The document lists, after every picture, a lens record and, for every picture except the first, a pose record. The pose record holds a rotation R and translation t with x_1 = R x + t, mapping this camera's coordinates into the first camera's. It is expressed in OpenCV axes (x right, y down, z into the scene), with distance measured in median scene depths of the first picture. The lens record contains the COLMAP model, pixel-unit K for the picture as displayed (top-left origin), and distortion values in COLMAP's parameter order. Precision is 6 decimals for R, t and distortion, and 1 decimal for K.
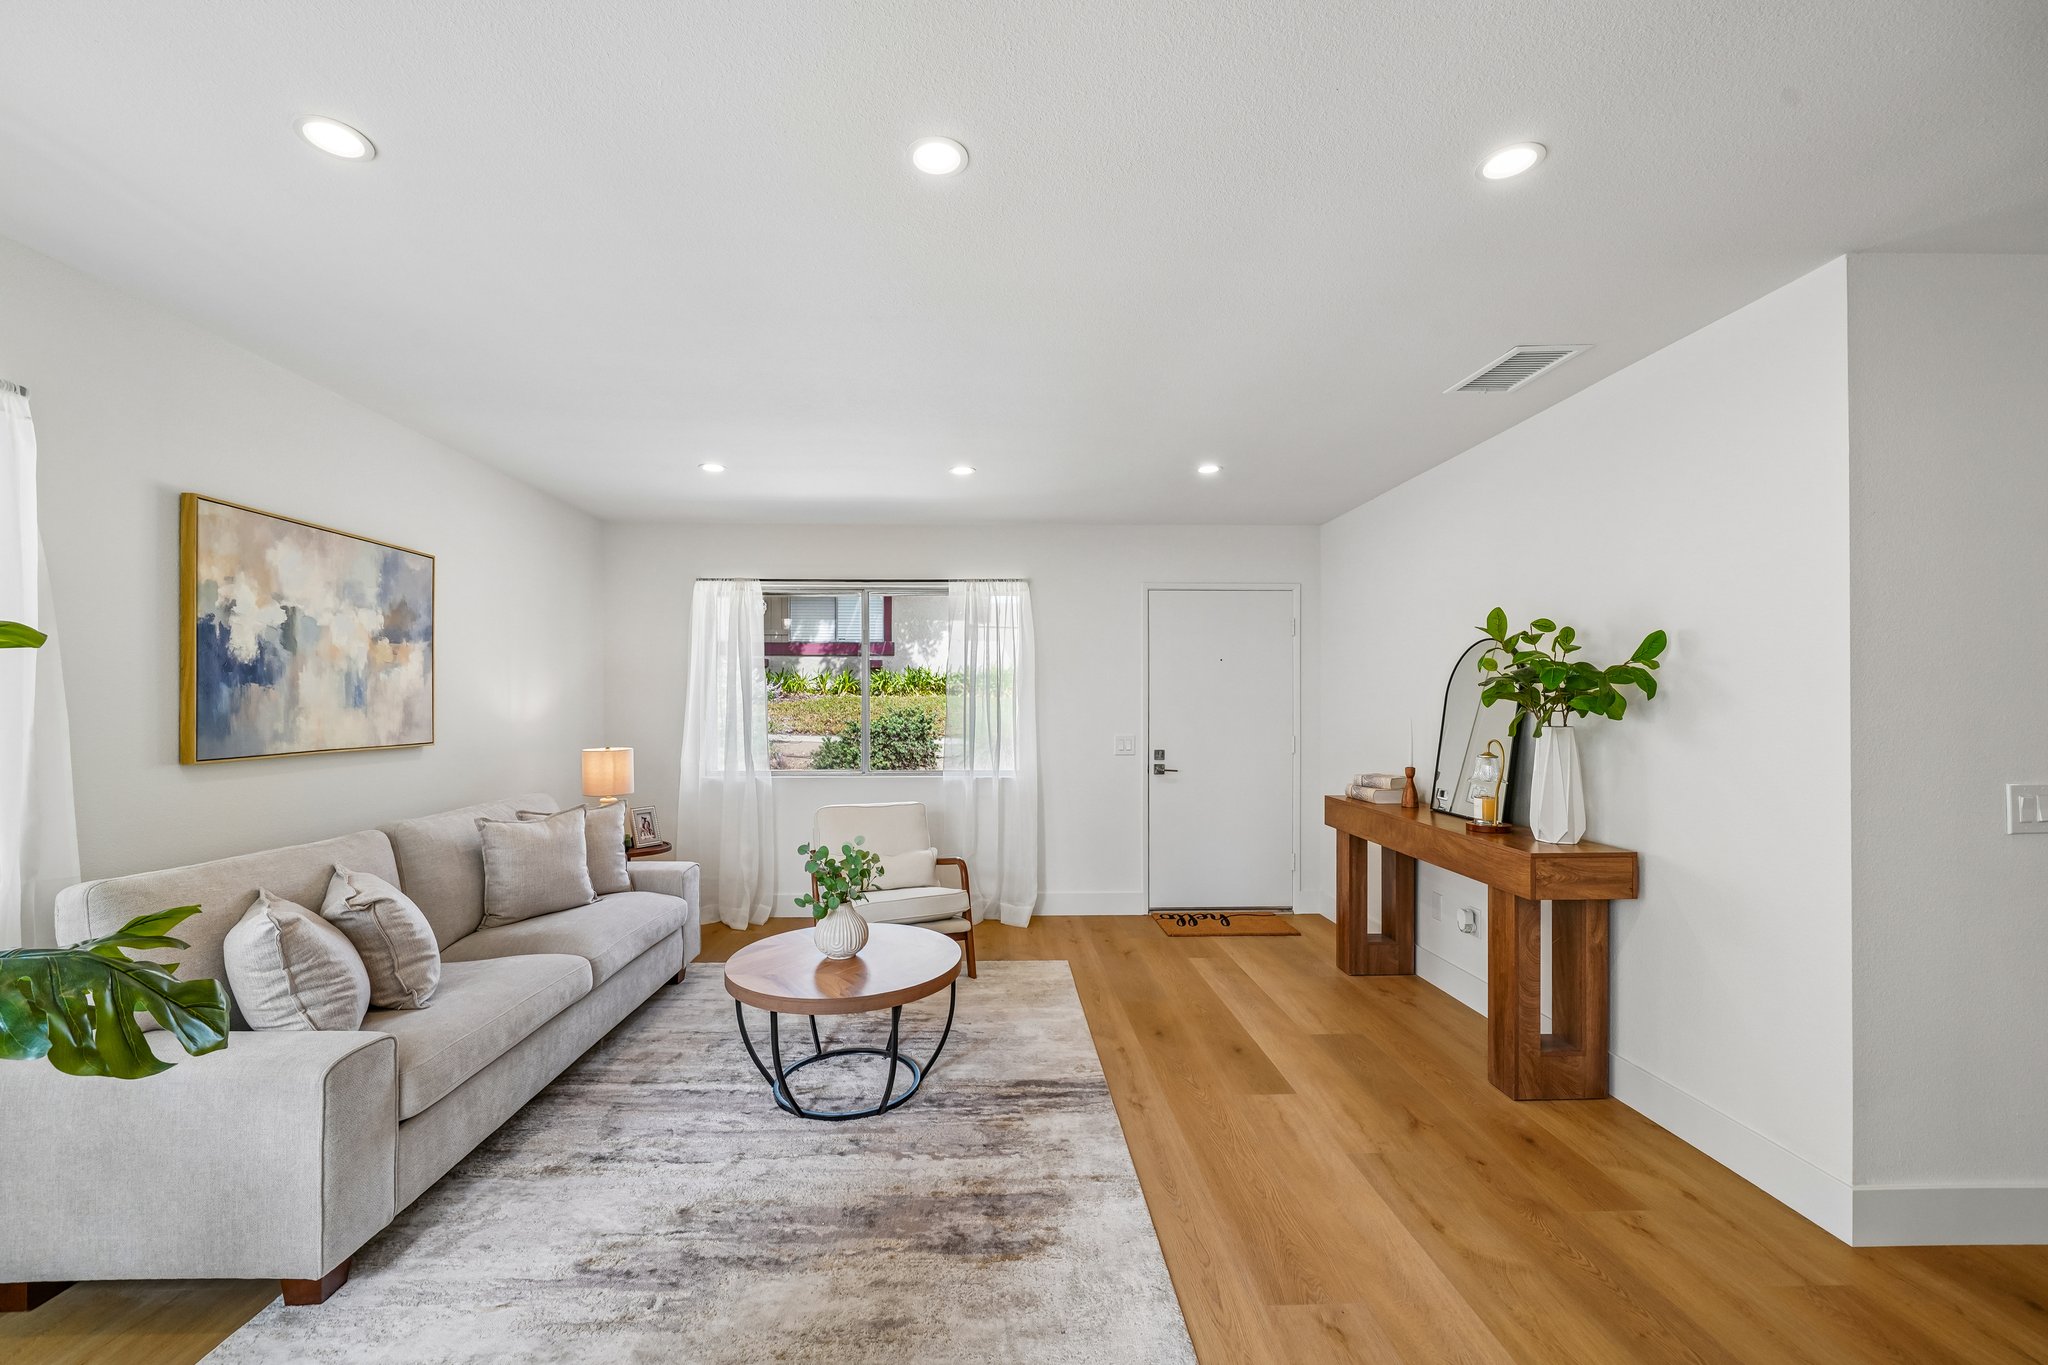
lens RADIAL K [[821.6, 0, 1024.0], [0, 821.6, 682.5], [0, 0, 1]] dist [-0.000024, 0.000062]
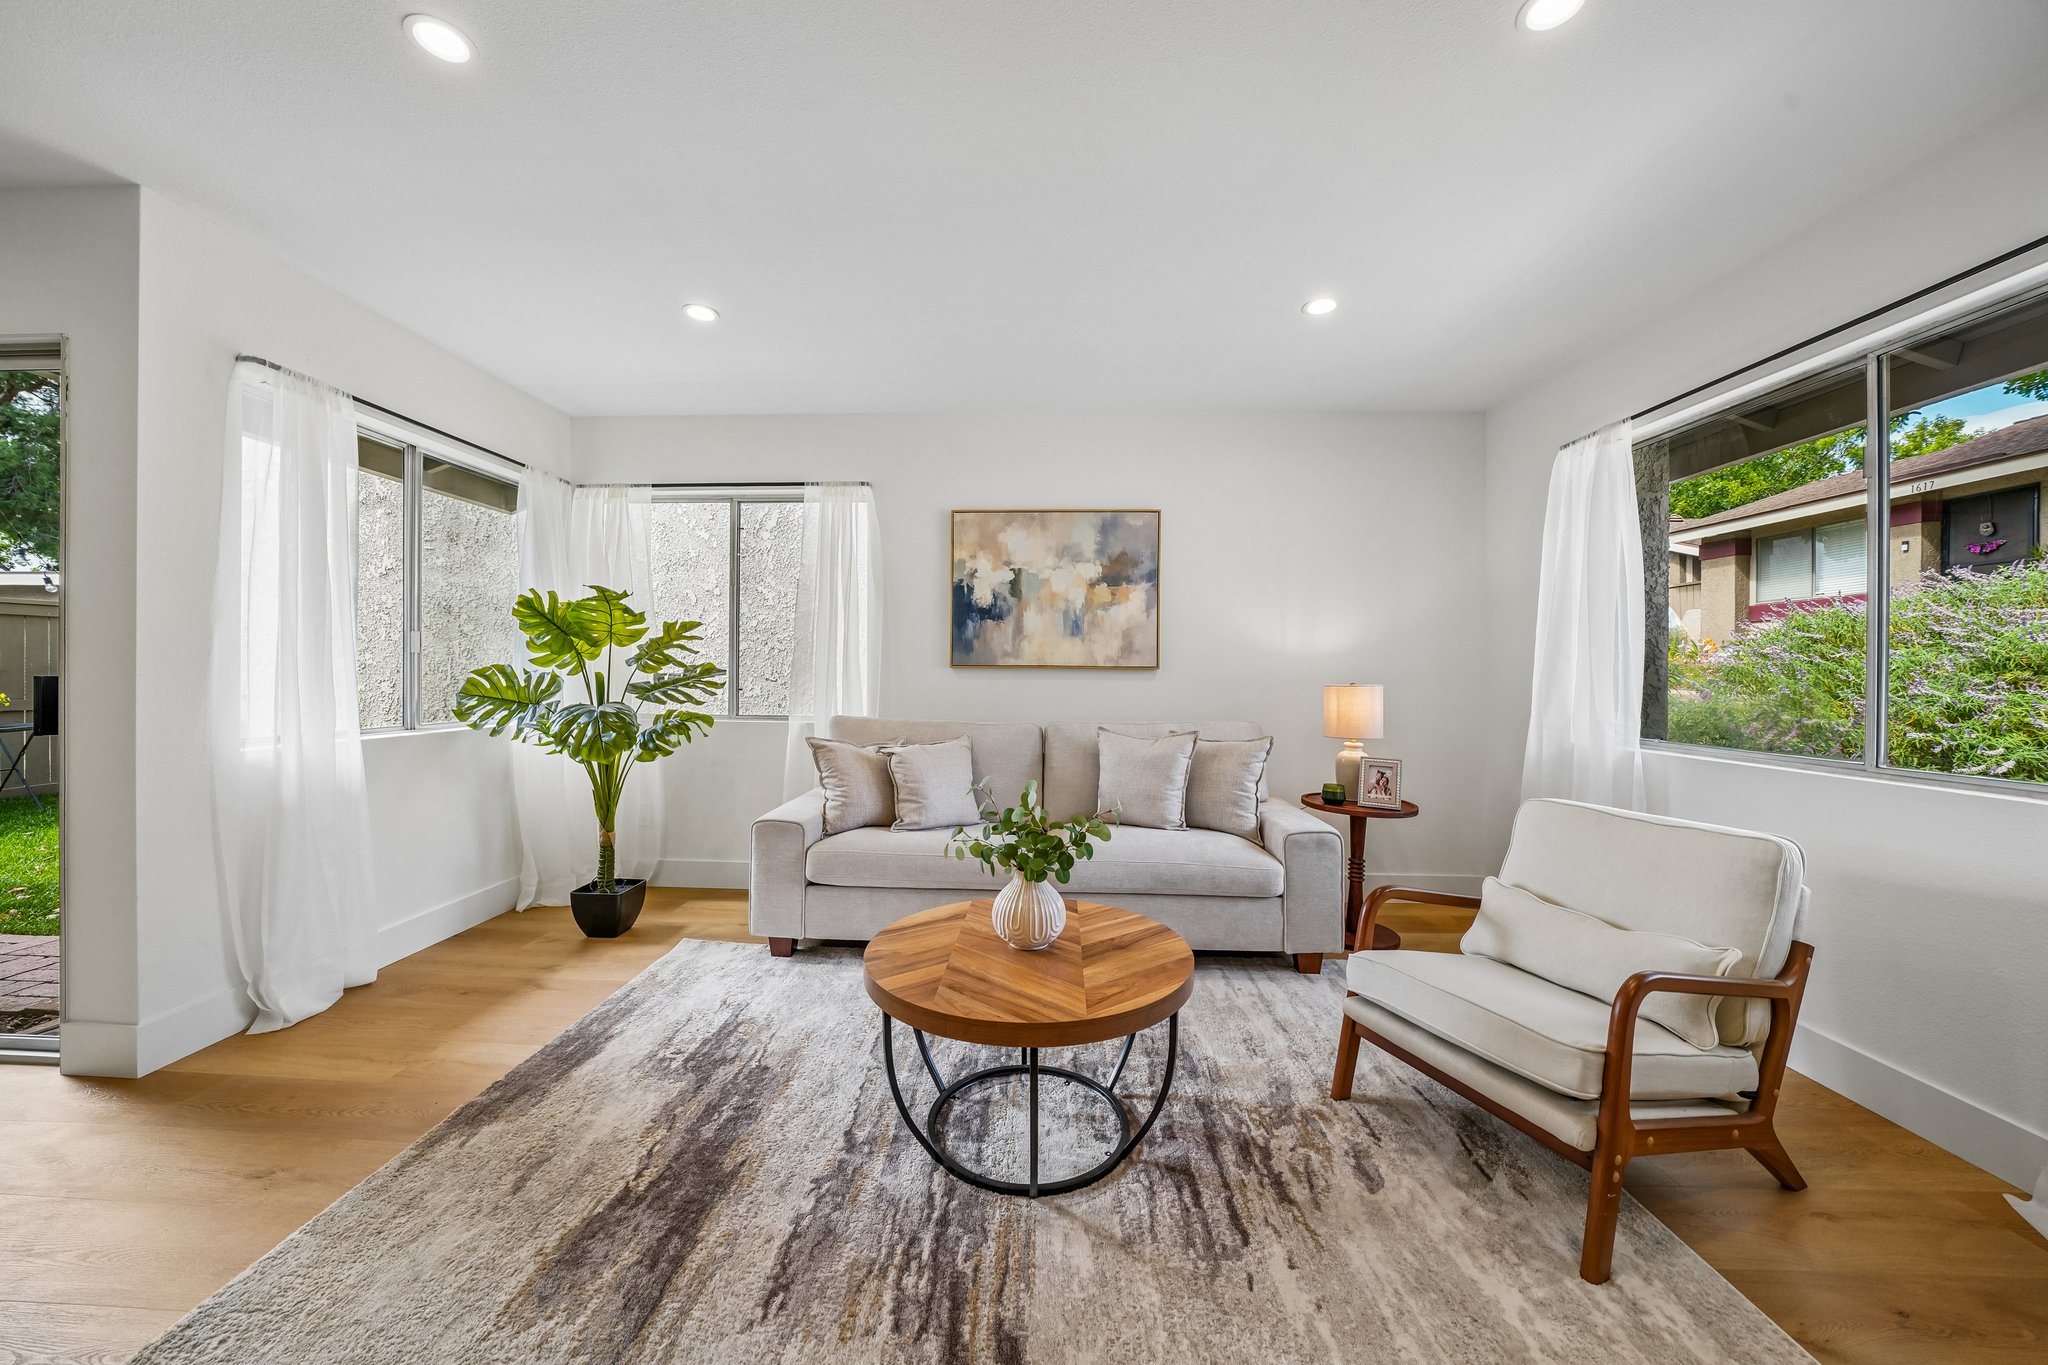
lens RADIAL K [[734.2, 0, 1024.0], [0, 734.2, 682.5], [0, 0, 1]] dist [-0.016637, -0.000027]
pose [[-0.094823, 0.008885, -0.995454, 0.424431], [0.012523, 0.999892, 0.007732, 0.101140], [0.995415, -0.011733, -0.094924, 1.083971]]
